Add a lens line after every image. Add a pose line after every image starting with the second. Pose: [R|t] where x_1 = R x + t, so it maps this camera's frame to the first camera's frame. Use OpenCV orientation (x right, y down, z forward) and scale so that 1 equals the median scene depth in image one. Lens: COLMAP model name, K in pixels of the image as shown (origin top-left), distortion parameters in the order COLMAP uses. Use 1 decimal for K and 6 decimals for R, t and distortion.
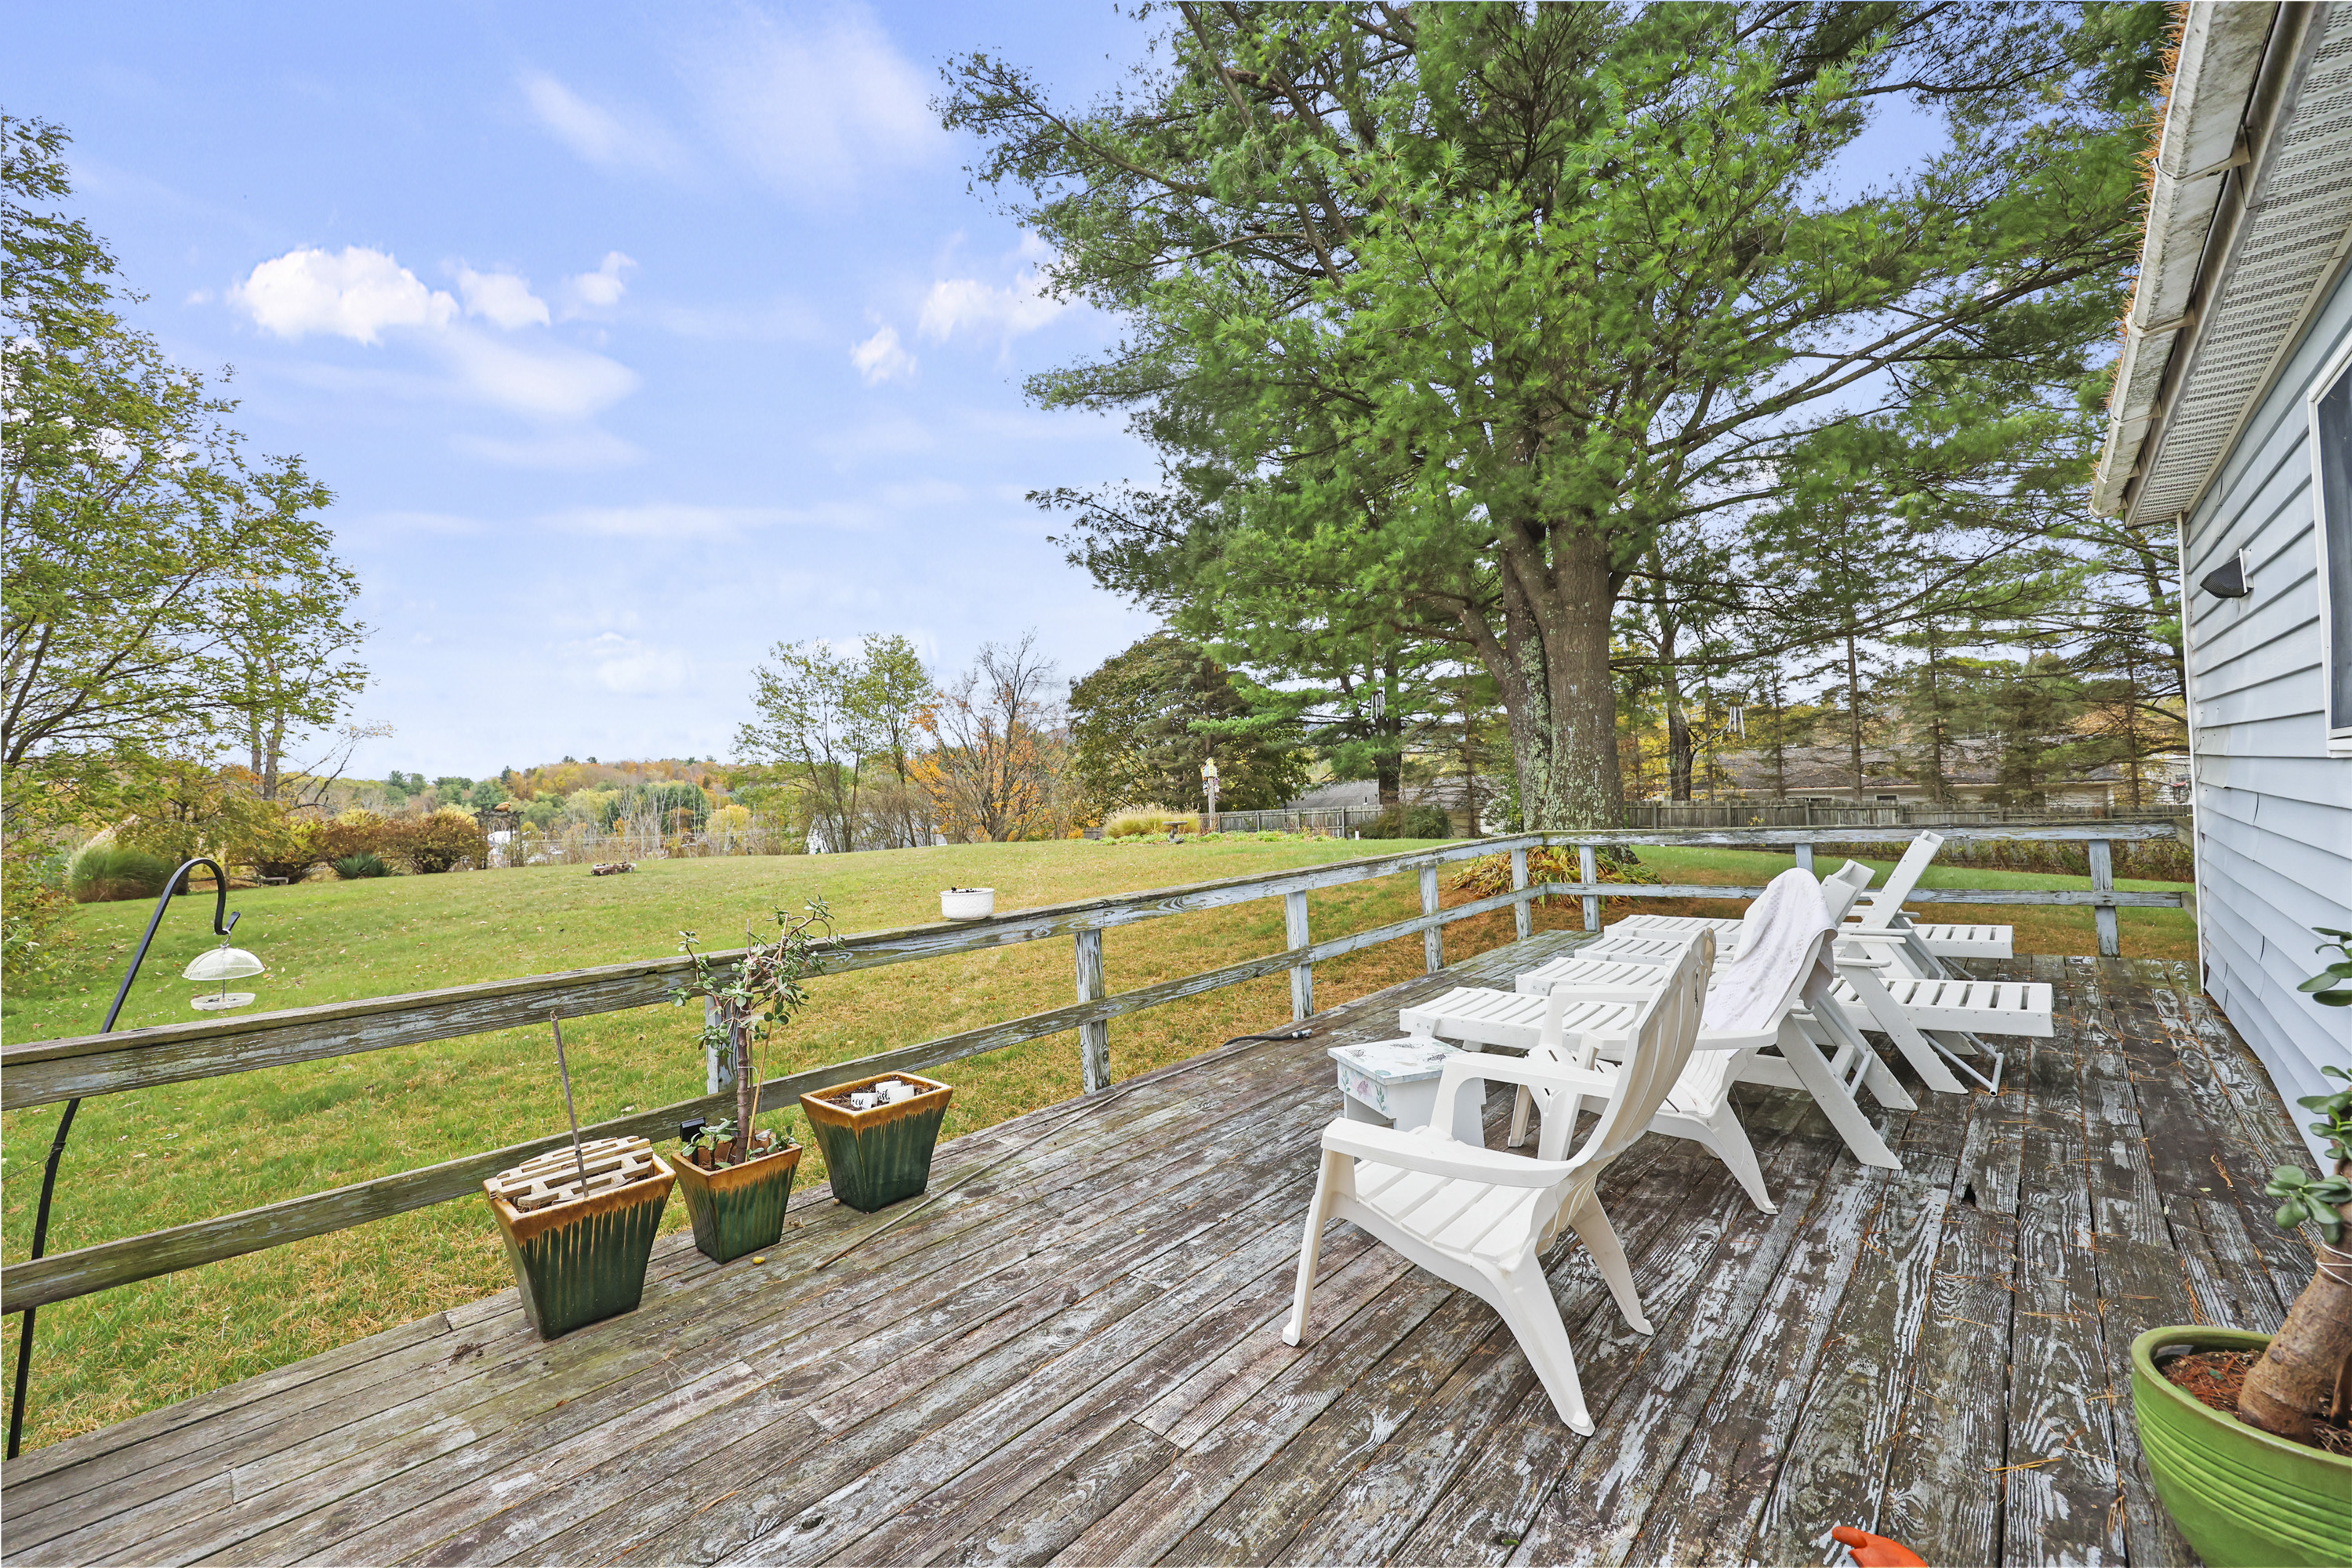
lens RADIAL K [[941.4, 0, 1176.0], [0, 941.4, 784.0], [0, 0, 1]] dist [-0.001604, 0.000236]
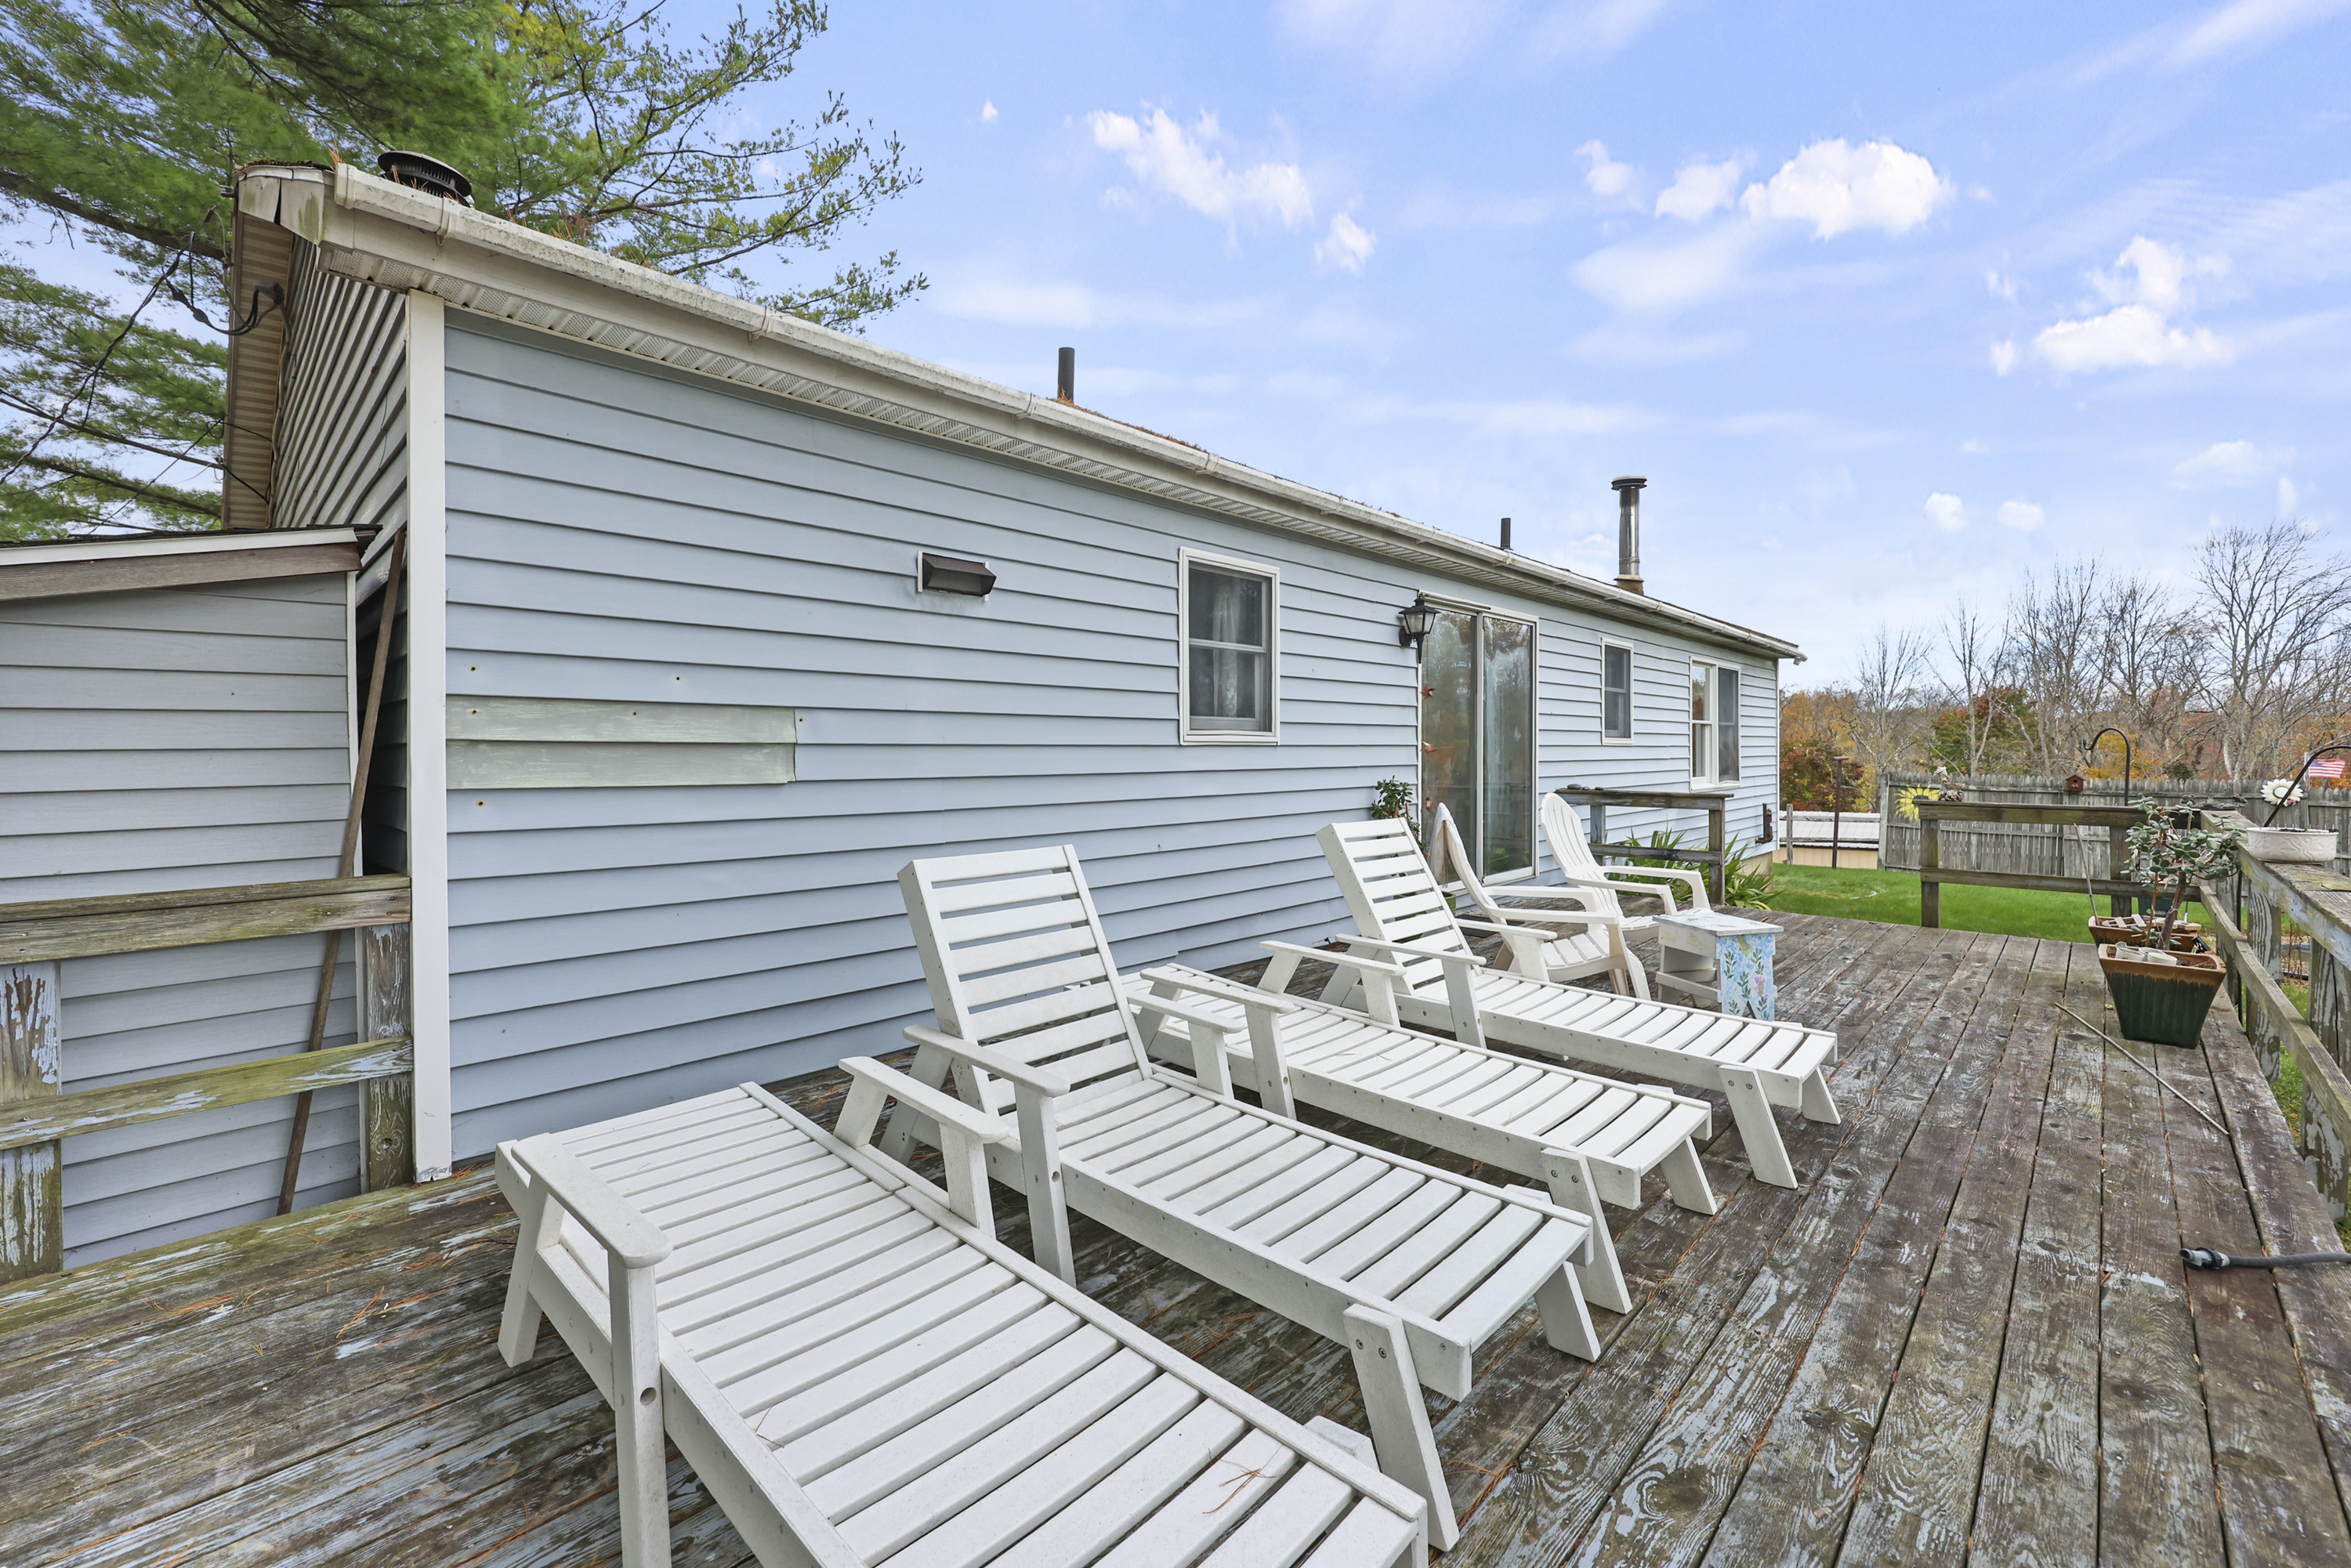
lens RADIAL K [[968.3, 0, 1170.8], [0, 968.3, 764.1], [0, 0, 1]] dist [-0.001100, -0.000050]
pose [[-0.998392, 0.050887, 0.024994, 0.108038], [0.050934, 0.998701, 0.001279, 0.000346], [-0.024896, 0.002550, -0.999687, 0.262730]]
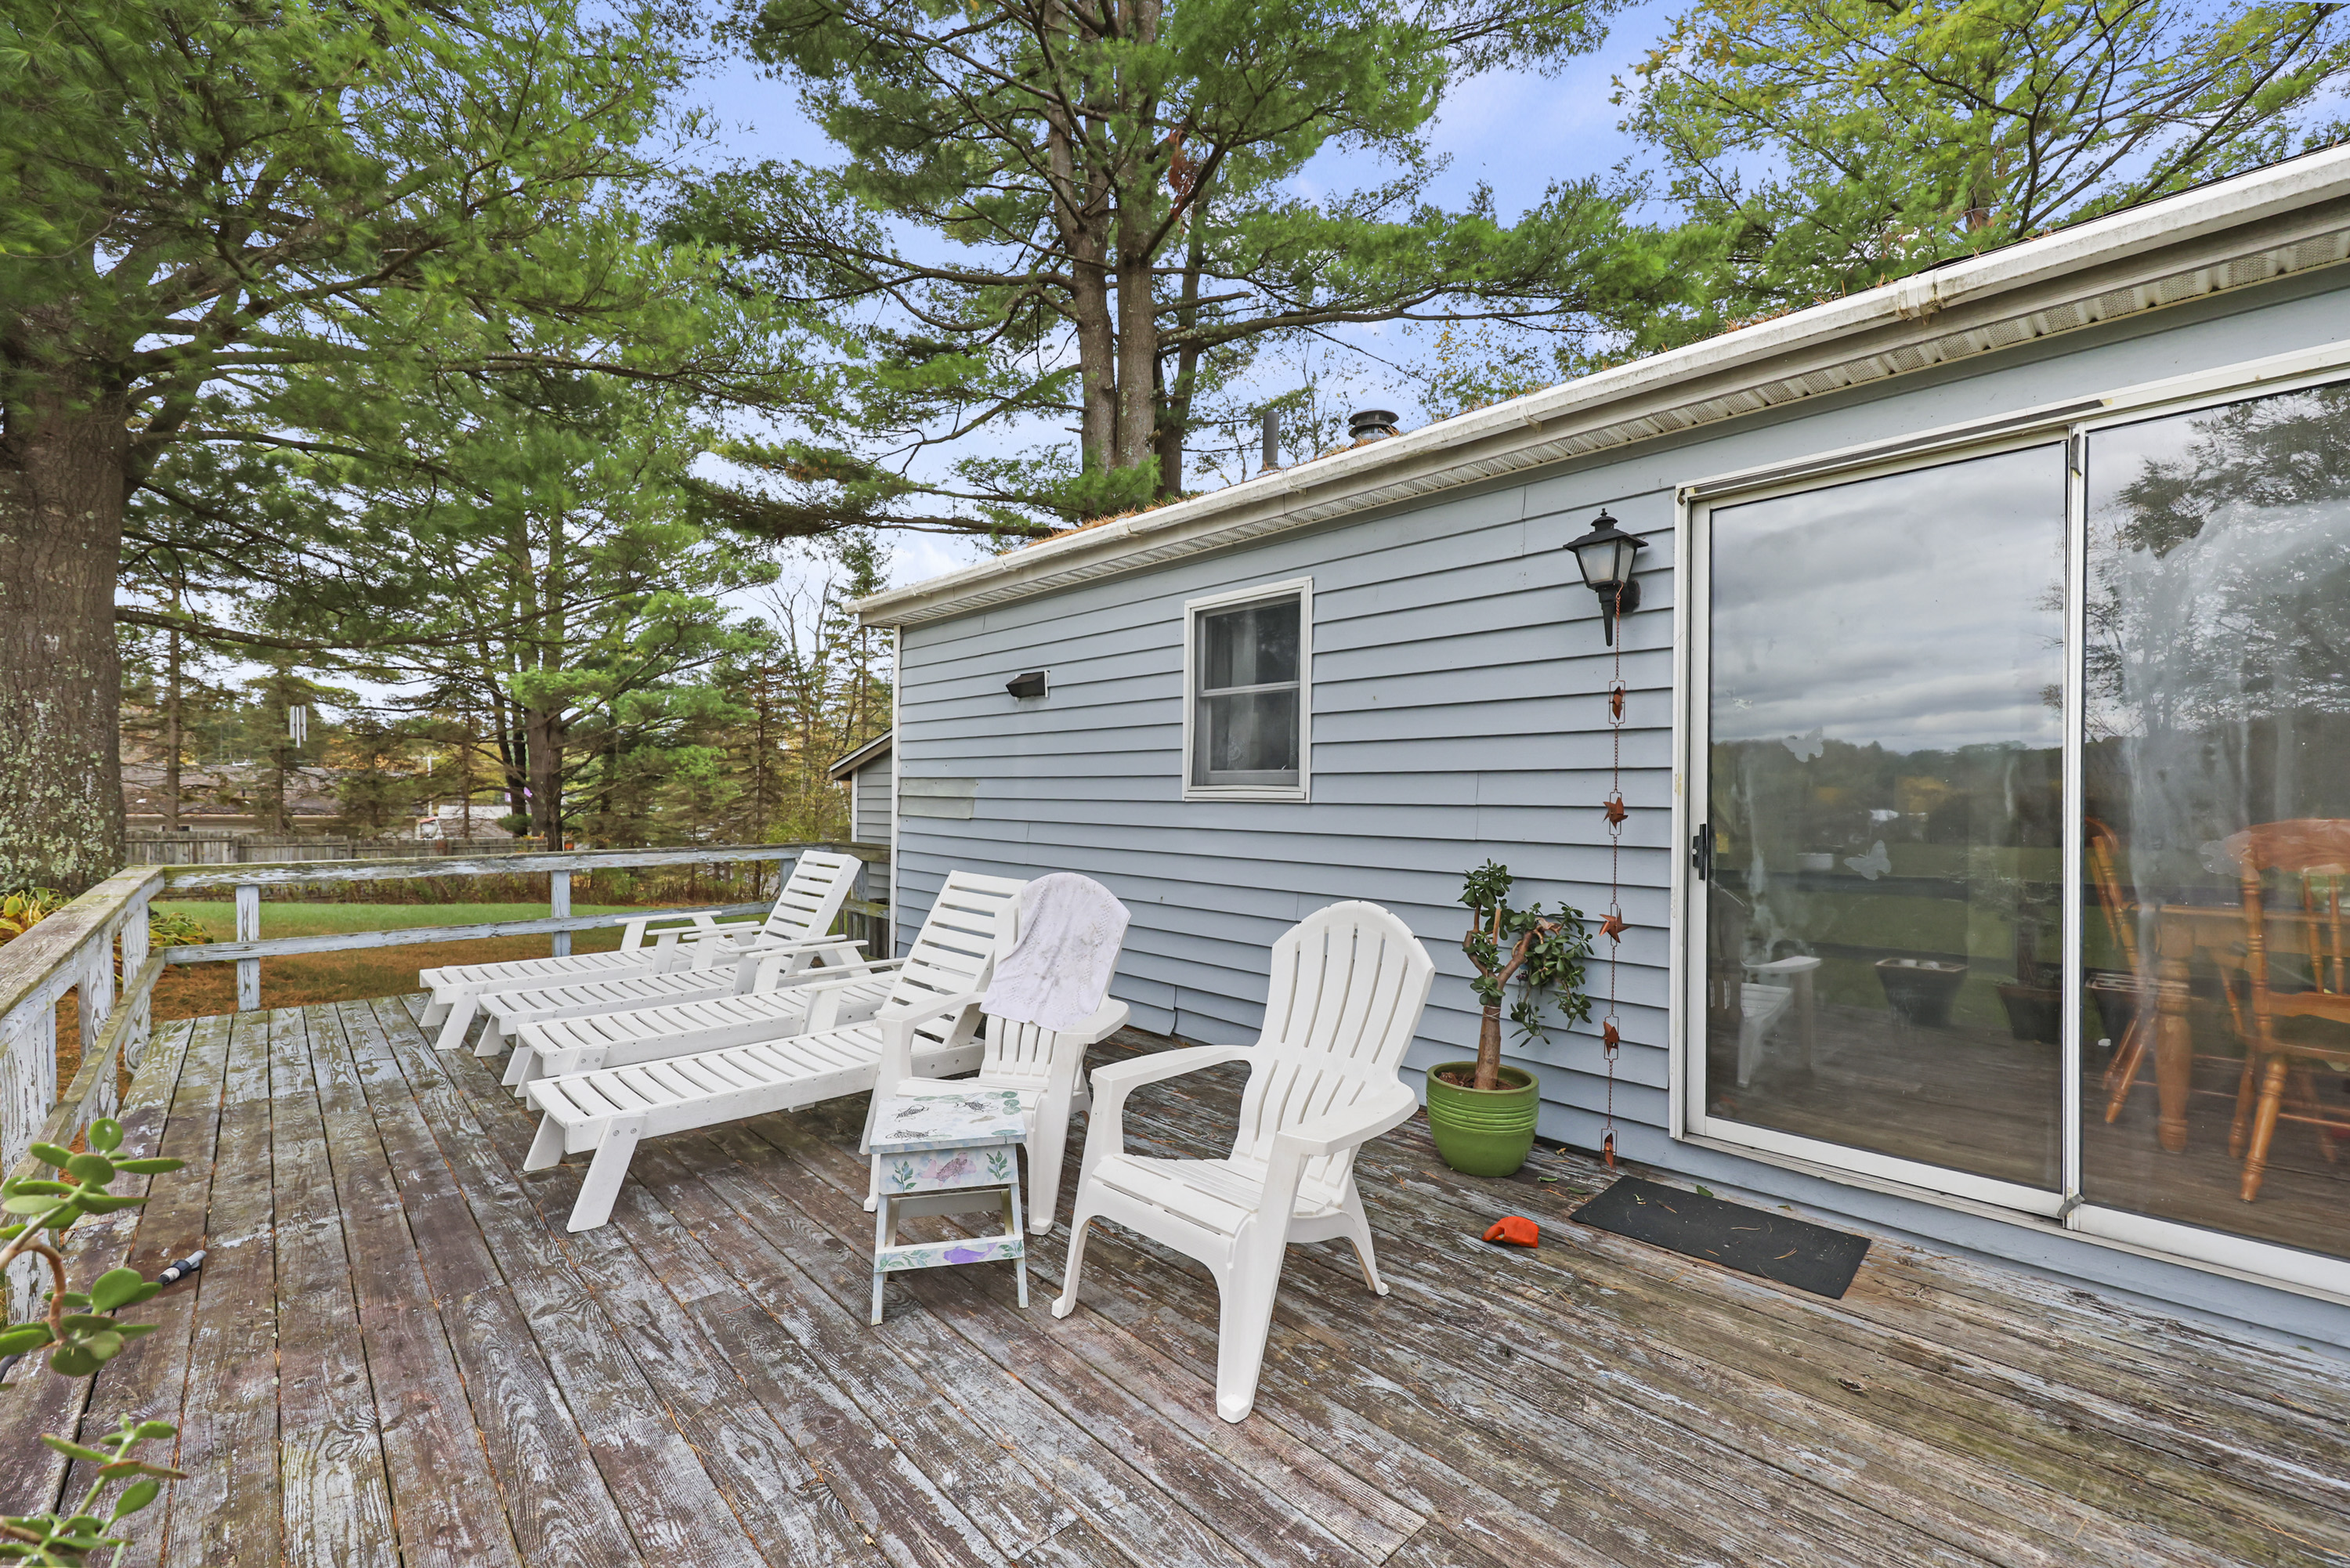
lens RADIAL K [[983.8, 0, 1182.5], [0, 983.8, 792.5], [0, 0, 1]] dist [0.000982, 0.000429]
pose [[0.073944, 0.051658, 0.995924, -0.064334], [-0.026281, 0.998412, -0.049836, 0.004543], [-0.996916, -0.022489, 0.075184, 0.077585]]
